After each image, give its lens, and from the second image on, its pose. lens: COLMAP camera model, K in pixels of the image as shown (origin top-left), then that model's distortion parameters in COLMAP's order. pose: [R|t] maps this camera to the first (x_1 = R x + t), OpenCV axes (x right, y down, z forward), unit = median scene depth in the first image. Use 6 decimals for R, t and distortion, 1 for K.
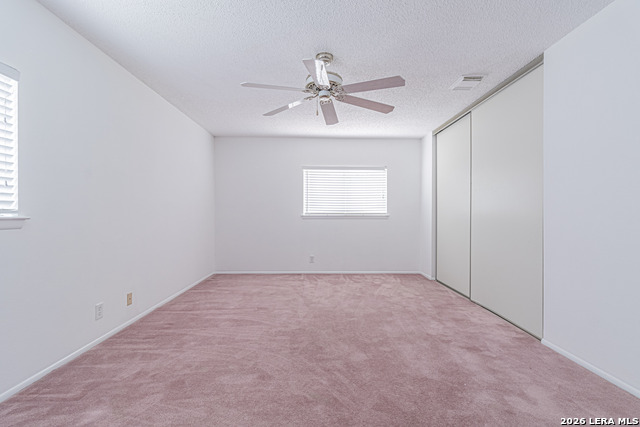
lens RADIAL K [[298.1, 0, 320.8], [0, 298.1, 213.1], [0, 0, 1]] dist [0.008256, -0.000632]
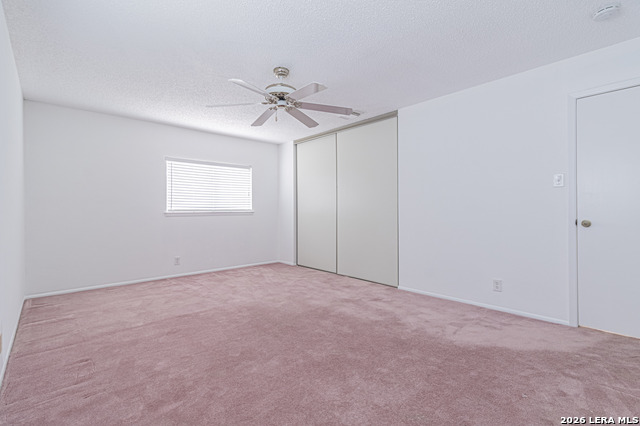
lens RADIAL K [[298.1, 0, 324.4], [0, 298.1, 209.3], [0, 0, 1]] dist [0.008256, -0.000632]
pose [[0.746750, -0.004050, 0.665092, -0.479680], [0.005348, 0.999986, 0.000085, 0.000464], [-0.665083, 0.003494, 0.746761, 0.042413]]
